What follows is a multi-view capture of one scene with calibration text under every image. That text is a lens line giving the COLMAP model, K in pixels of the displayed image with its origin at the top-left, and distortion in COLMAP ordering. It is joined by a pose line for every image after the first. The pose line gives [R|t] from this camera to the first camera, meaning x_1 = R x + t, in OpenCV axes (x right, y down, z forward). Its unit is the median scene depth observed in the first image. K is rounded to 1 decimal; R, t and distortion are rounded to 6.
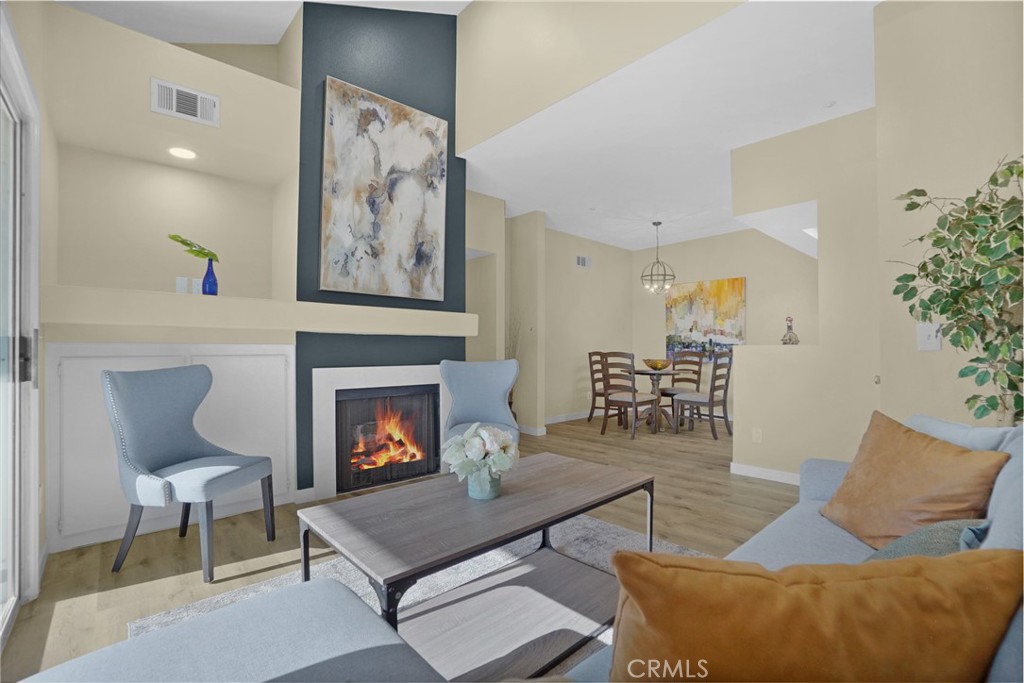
lens RADIAL K [[469.5, 0, 508.4], [0, 469.5, 341.7], [0, 0, 1]] dist [-0.003058, 0.002351]
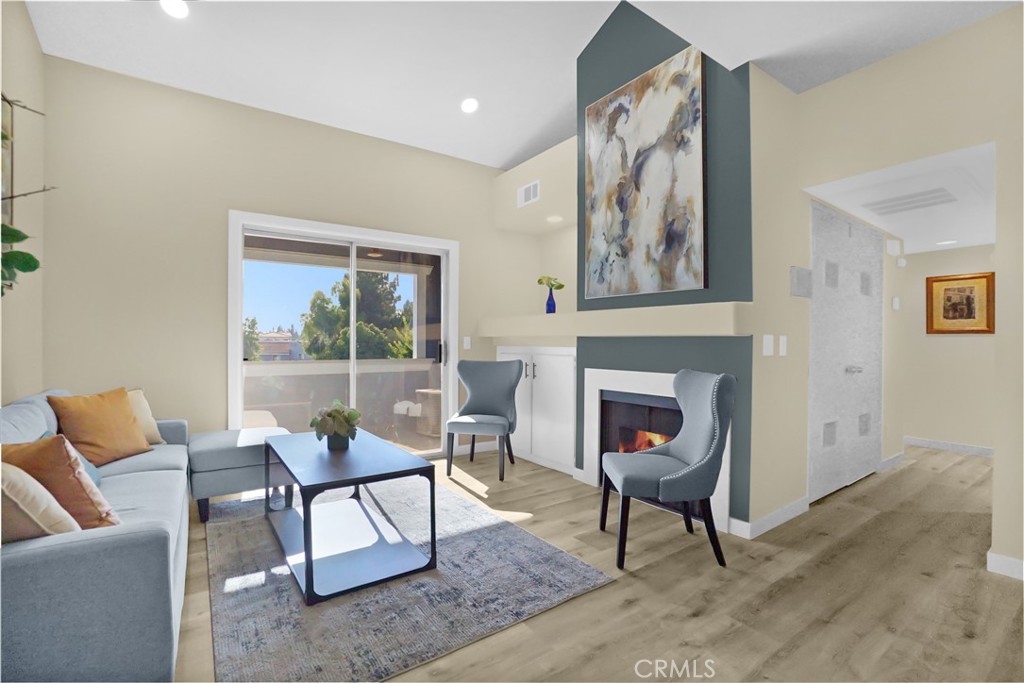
lens RADIAL K [[469.5, 0, 506.6], [0, 469.5, 344.8], [0, 0, 1]] dist [-0.003058, 0.002351]
pose [[-0.124005, -0.001183, -0.992281, 0.682993], [0.004864, 0.999987, -0.001800, 0.000601], [0.992270, -0.005050, -0.123997, 0.863998]]
